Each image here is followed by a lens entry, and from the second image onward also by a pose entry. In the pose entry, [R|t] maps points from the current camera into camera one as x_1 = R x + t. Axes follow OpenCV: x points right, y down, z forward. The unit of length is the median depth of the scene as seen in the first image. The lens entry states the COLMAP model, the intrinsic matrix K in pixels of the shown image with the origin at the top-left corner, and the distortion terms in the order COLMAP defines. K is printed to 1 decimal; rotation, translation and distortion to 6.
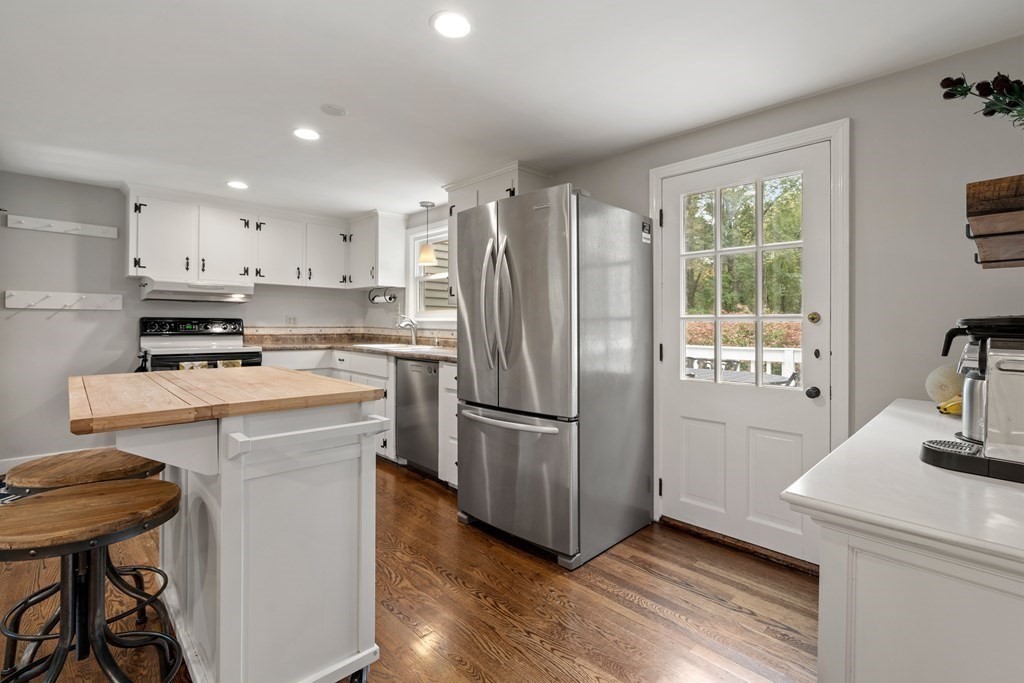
lens RADIAL K [[466.5, 0, 519.5], [0, 466.5, 319.8], [0, 0, 1]] dist [-0.005020, 0.003109]
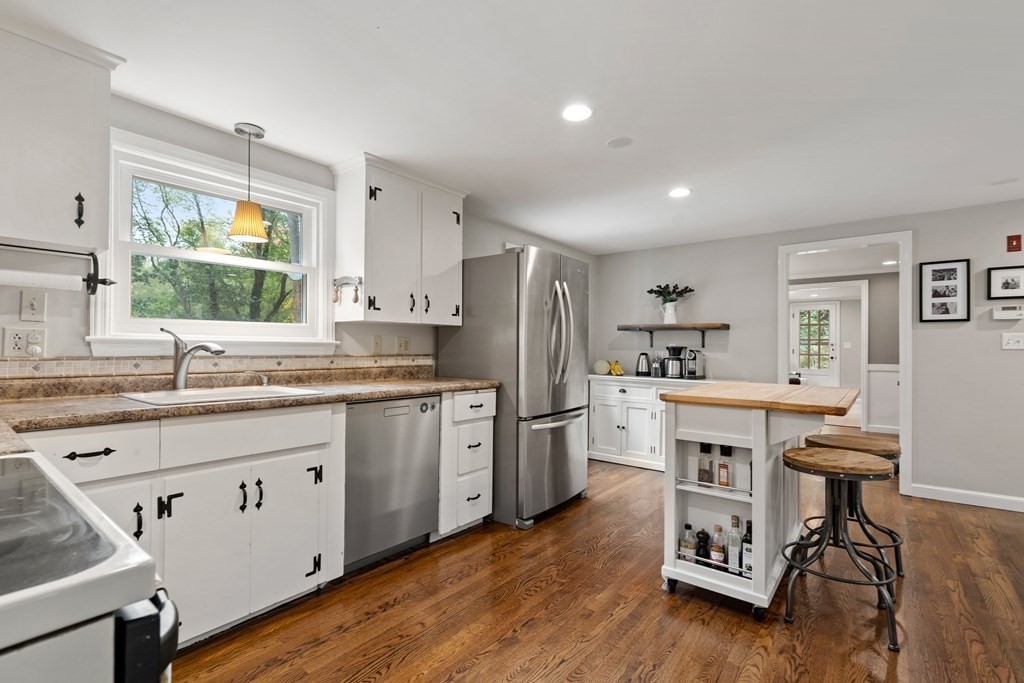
lens RADIAL K [[466.5, 0, 510.0], [0, 466.5, 343.2], [0, 0, 1]] dist [-0.005020, 0.003109]
pose [[-0.112084, 0.003125, 0.993694, -1.246275], [-0.019240, 0.999801, -0.005314, 0.002262], [-0.993513, -0.019714, -0.112001, 1.205580]]
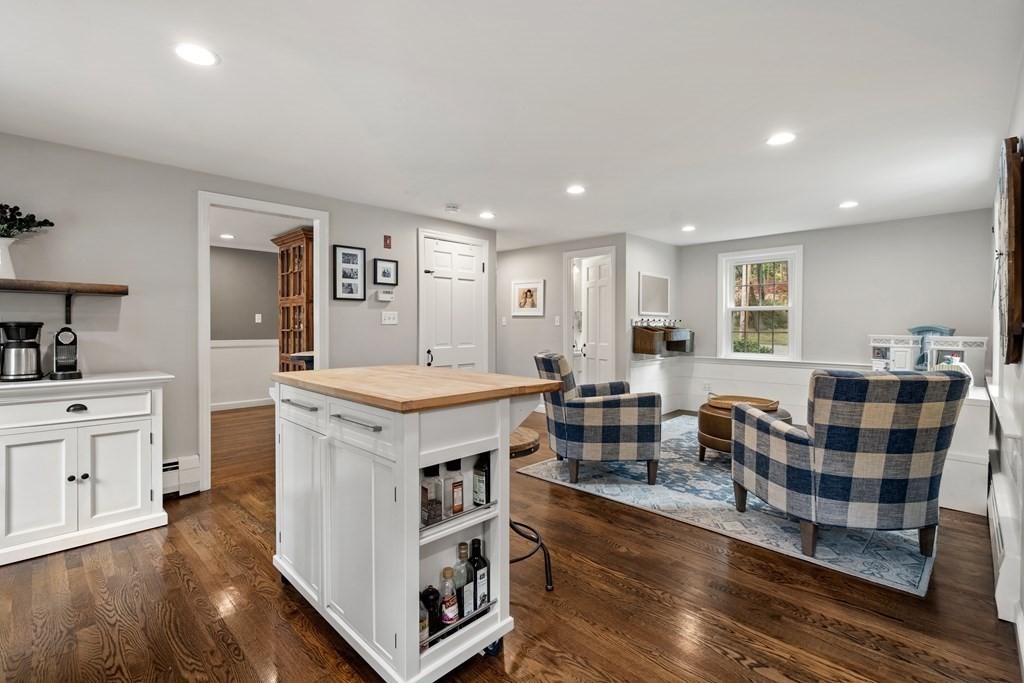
lens RADIAL K [[466.5, 0, 502.7], [0, 466.5, 328.4], [0, 0, 1]] dist [-0.005020, 0.003109]
pose [[-0.999957, -0.005272, -0.007607, -0.560559], [-0.005229, 0.999970, -0.005745, 0.007349], [0.007637, -0.005705, -0.999955, 1.336508]]
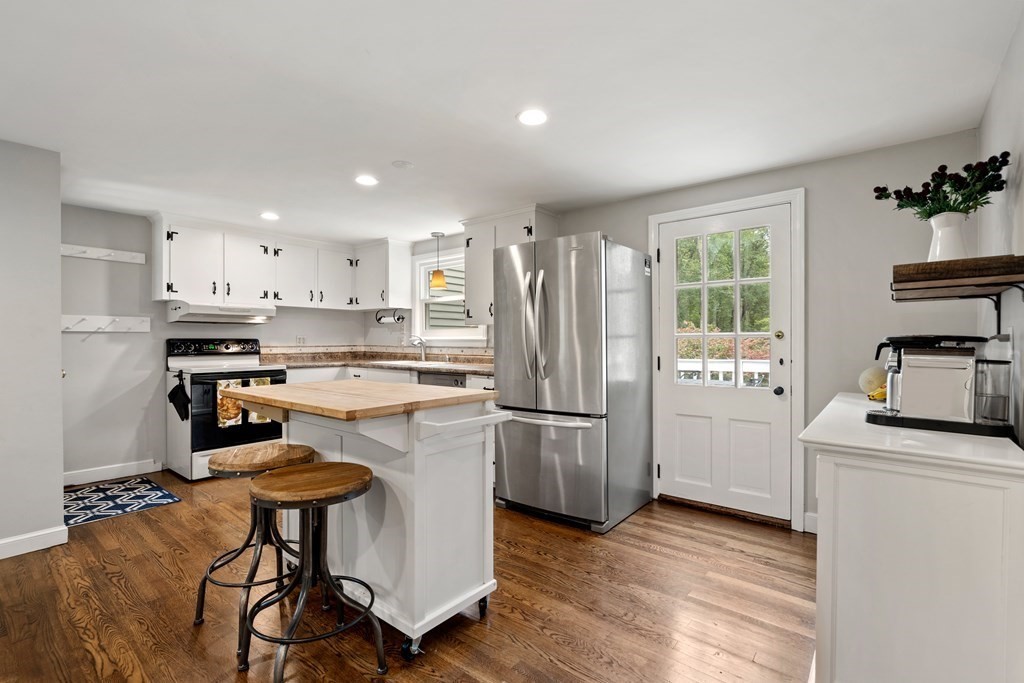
lens RADIAL K [[466.5, 0, 515.2], [0, 466.5, 340.8], [0, 0, 1]] dist [-0.005020, 0.003109]
pose [[0.993753, -0.010018, 0.111148, -0.222641], [0.008836, 0.999899, 0.011127, -0.007761], [-0.111248, -0.010076, 0.993742, -0.202511]]
